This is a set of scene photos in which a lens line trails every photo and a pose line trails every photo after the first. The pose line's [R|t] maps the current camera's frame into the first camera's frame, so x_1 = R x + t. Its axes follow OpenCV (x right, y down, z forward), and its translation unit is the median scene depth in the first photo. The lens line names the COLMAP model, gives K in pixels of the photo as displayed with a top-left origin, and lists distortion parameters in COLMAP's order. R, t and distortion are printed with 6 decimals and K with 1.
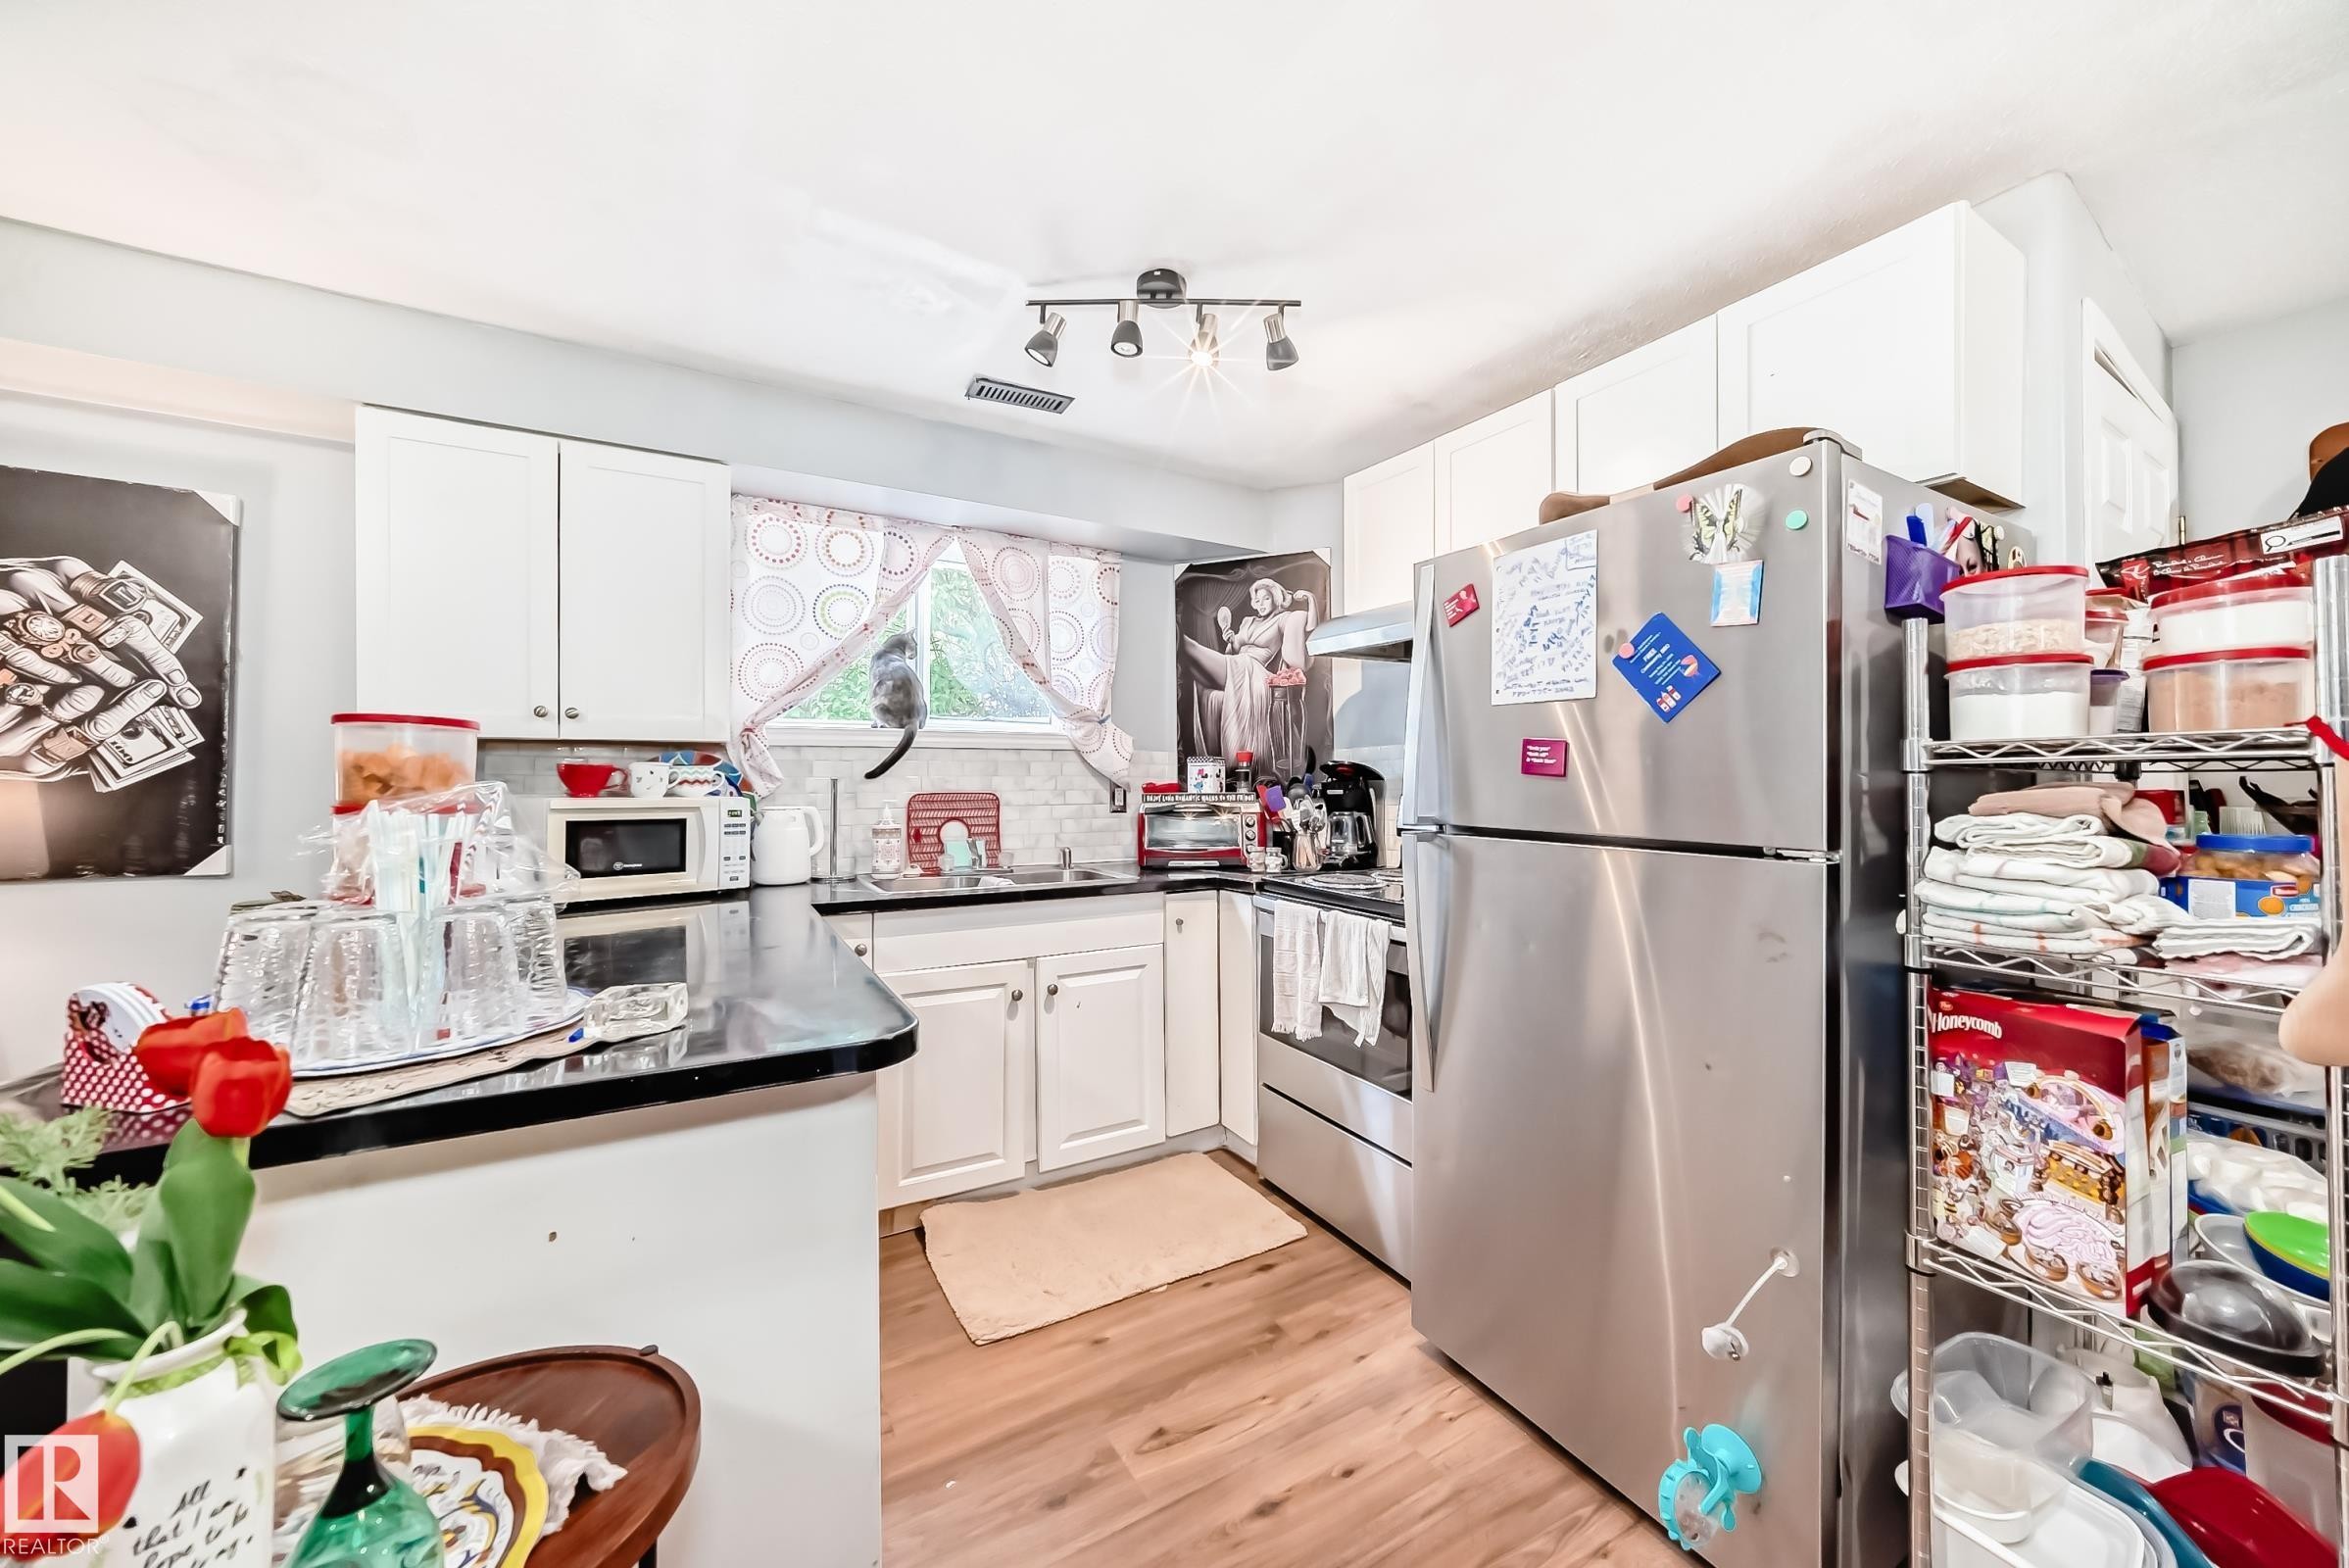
lens RADIAL K [[838.3, 0, 1179.9], [0, 838.3, 774.5], [0, 0, 1]] dist [-0.000367, 0.000037]
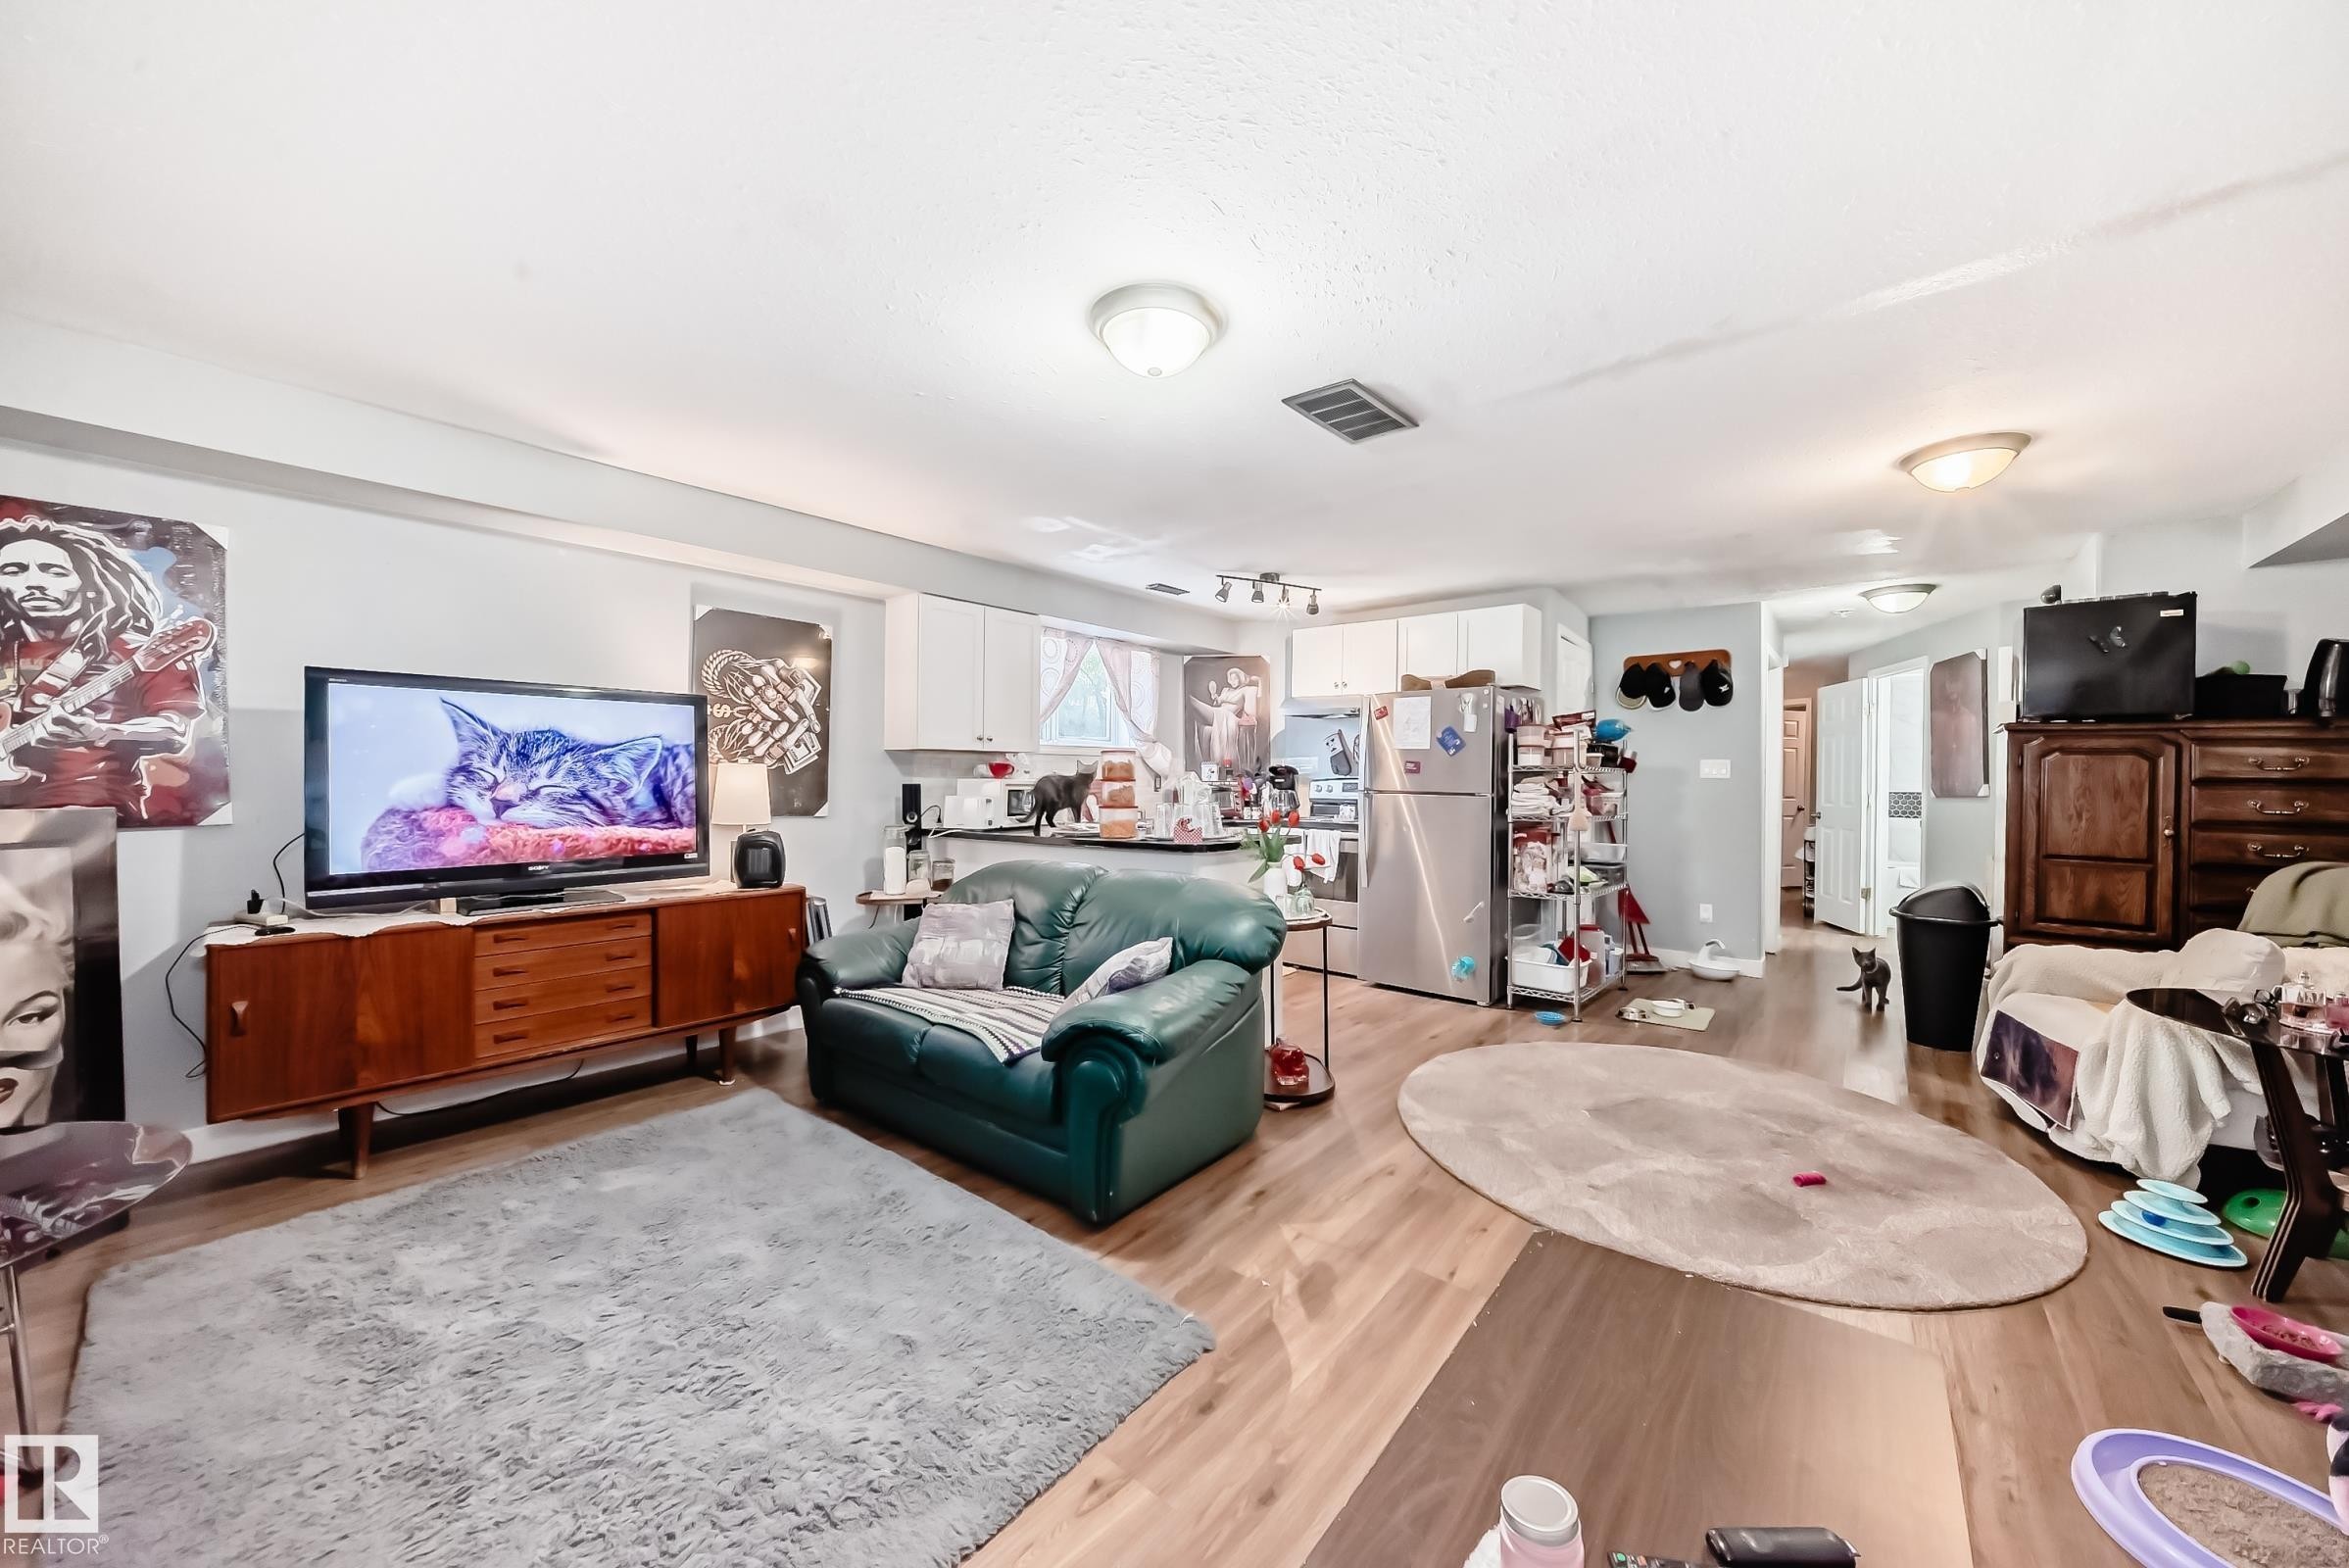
lens RADIAL K [[838.3, 0, 1179.9], [0, 838.3, 774.5], [0, 0, 1]] dist [-0.000367, 0.000037]
pose [[0.943117, 0.009615, 0.332323, -1.055518], [-0.010795, 0.999940, 0.001707, 0.008147], [-0.332286, -0.005197, 0.943164, -1.222508]]
